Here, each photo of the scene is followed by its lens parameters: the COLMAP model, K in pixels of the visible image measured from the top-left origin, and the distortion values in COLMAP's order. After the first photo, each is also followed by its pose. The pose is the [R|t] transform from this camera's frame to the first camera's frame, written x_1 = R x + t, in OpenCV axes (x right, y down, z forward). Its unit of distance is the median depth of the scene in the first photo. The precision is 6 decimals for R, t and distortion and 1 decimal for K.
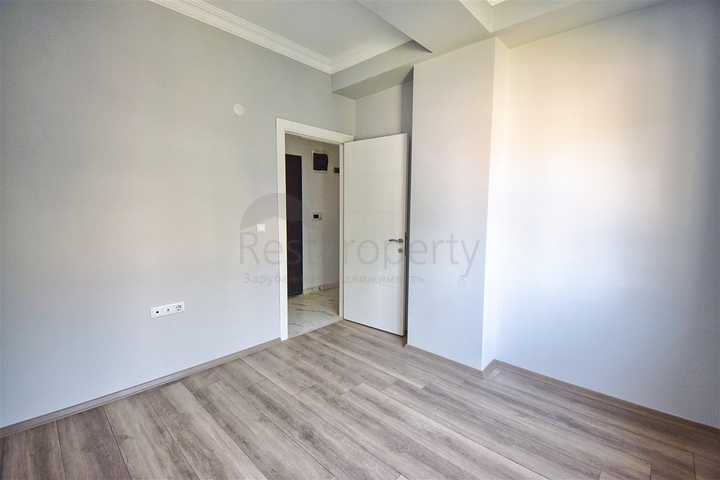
lens RADIAL K [[321.4, 0, 360.0], [0, 321.4, 240.0], [0, 0, 1]] dist [0.028286, -0.000437]
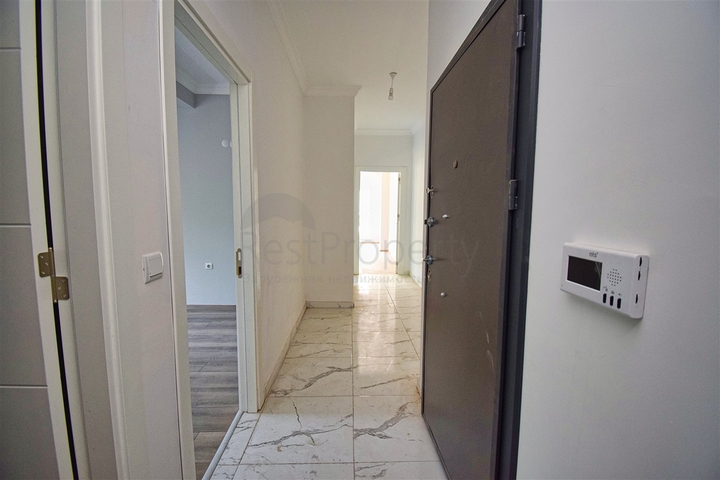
lens RADIAL K [[321.4, 0, 360.0], [0, 321.4, 240.0], [0, 0, 1]] dist [0.028286, -0.000437]
pose [[-0.698197, 0.060269, -0.713364, 0.058918], [-0.091274, 0.980824, 0.172200, -0.192147], [0.710063, 0.185341, -0.679308, 1.920334]]
